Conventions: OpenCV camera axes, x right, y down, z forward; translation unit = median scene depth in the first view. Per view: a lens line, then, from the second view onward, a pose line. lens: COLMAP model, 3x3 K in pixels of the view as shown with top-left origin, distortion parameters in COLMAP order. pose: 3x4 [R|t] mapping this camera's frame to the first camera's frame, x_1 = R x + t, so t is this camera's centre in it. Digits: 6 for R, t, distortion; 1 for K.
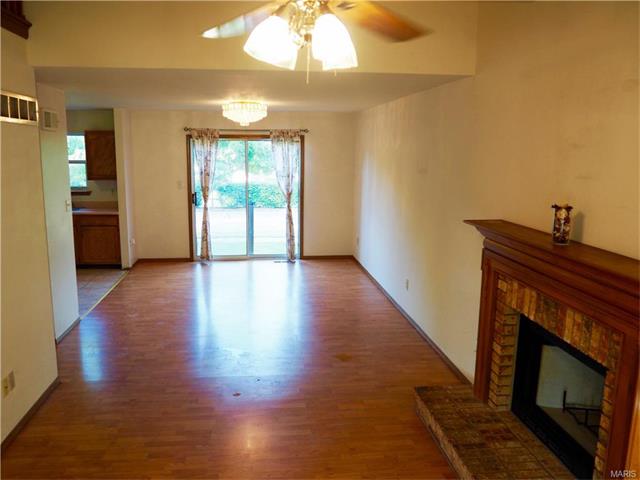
lens RADIAL K [[553.8, 0, 320.1], [0, 553.8, 251.7], [0, 0, 1]] dist [-0.003723, 0.001525]
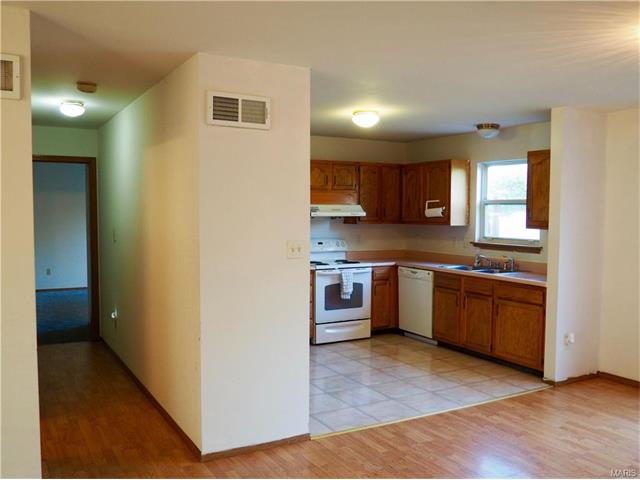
lens RADIAL K [[580.2, 0, 320.0], [0, 580.2, 240.0], [0, 0, 1]] dist [-0.037226, 0.006975]
pose [[0.372911, 0.045829, -0.926735, 0.106445], [-0.175990, 0.984143, -0.022149, -0.057259], [0.911024, 0.171355, 0.375063, 0.513451]]
